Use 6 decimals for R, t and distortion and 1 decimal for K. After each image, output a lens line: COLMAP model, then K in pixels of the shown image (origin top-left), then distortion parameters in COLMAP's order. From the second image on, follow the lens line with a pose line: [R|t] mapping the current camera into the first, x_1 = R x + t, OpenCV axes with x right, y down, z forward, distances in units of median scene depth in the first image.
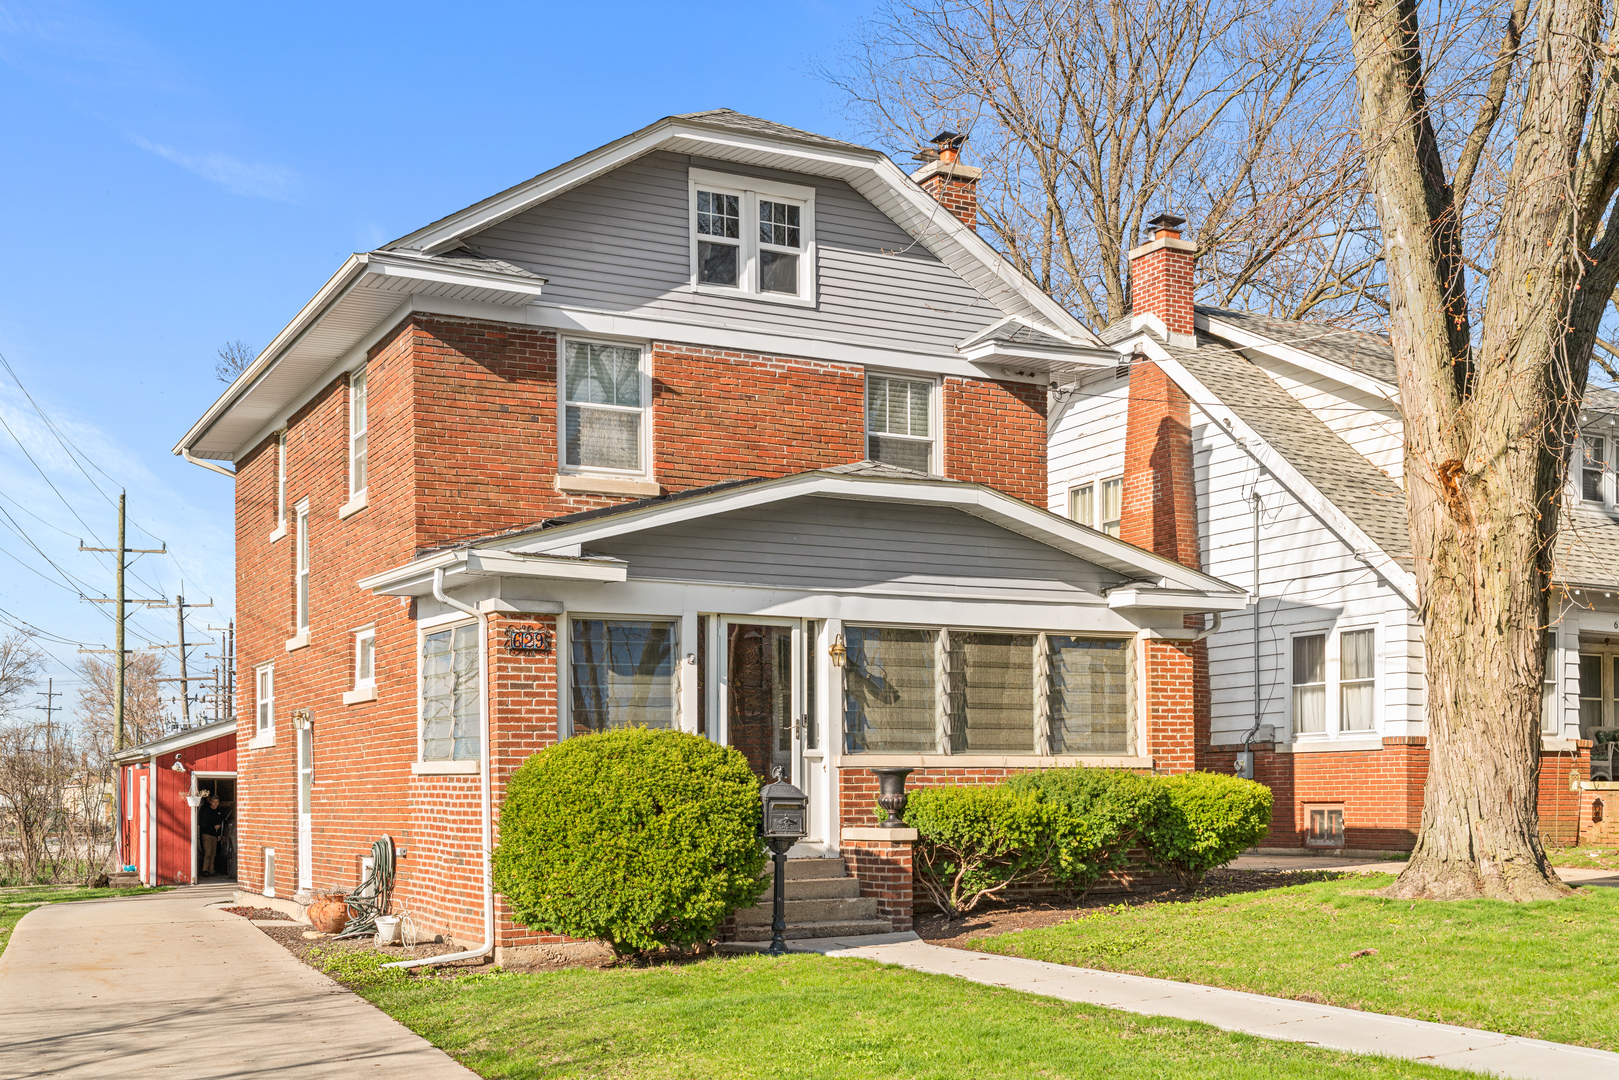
lens RADIAL K [[1890.9, 0, 809.1], [0, 1890.9, 540.6], [0, 0, 1]] dist [-0.032428, 0.000000]
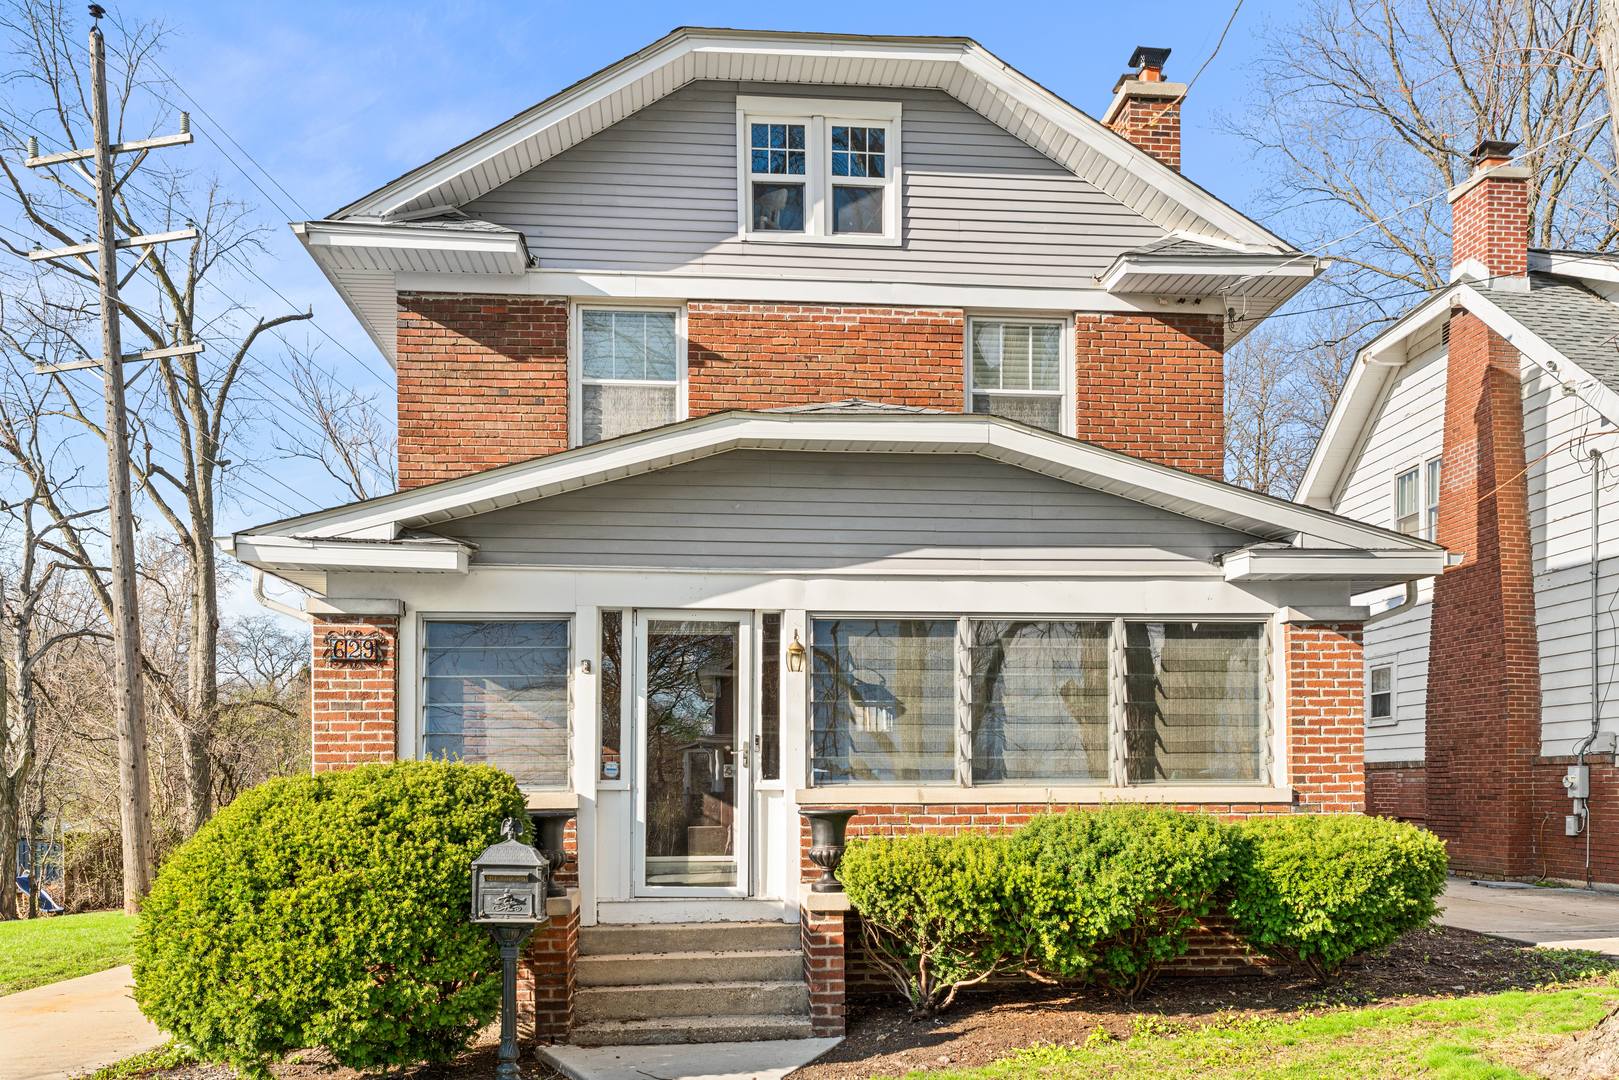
lens RADIAL K [[1351.0, 0, 812.1], [0, 1351.0, 684.6], [0, 0, 1]] dist [-0.011311, 0.007172]
pose [[0.920328, -0.023773, -0.390423, 0.212785], [0.049371, 0.997228, 0.055660, 0.038305], [0.388018, -0.070501, 0.918951, 0.460578]]
